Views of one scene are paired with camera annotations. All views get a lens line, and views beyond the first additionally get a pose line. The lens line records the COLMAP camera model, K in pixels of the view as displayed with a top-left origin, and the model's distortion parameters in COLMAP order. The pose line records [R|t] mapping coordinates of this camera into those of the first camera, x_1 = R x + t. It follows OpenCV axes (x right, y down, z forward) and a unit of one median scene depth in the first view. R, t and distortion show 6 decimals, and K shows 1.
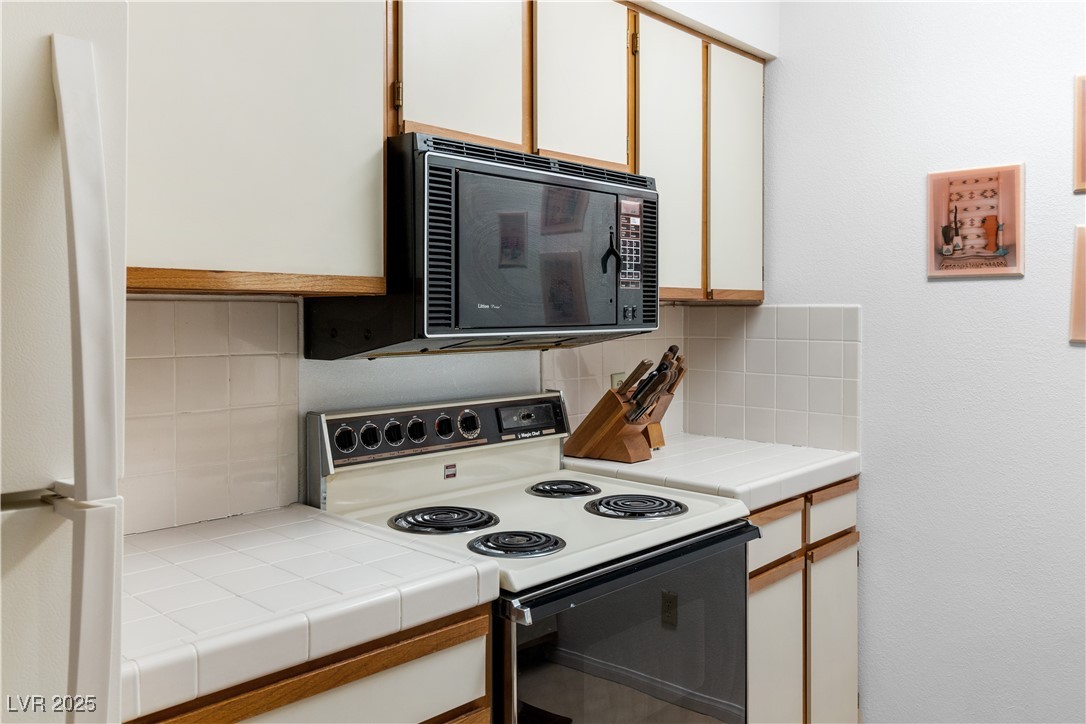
lens RADIAL K [[847.9, 0, 560.5], [0, 847.9, 321.7], [0, 0, 1]] dist [0.009628, -0.004187]
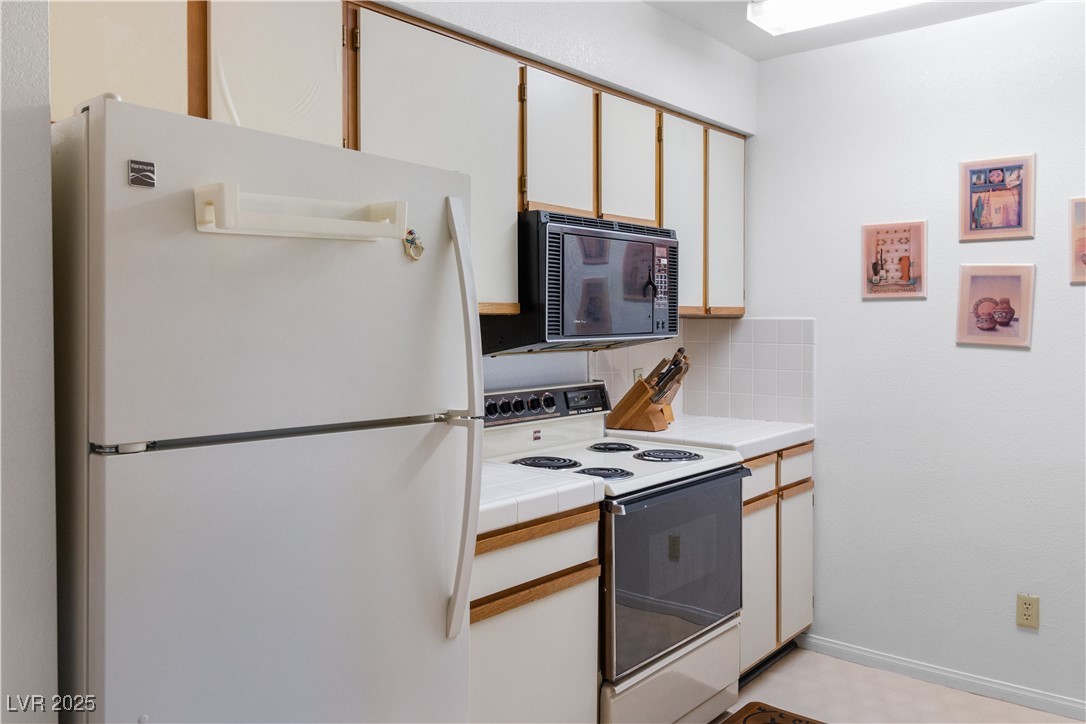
lens RADIAL K [[847.9, 0, 560.6], [0, 847.9, 336.9], [0, 0, 1]] dist [0.009628, -0.004187]
pose [[0.998198, -0.002757, 0.059949, -0.163696], [0.002096, 0.999936, 0.011093, -0.005701], [-0.059975, -0.010947, 0.998140, -0.406032]]
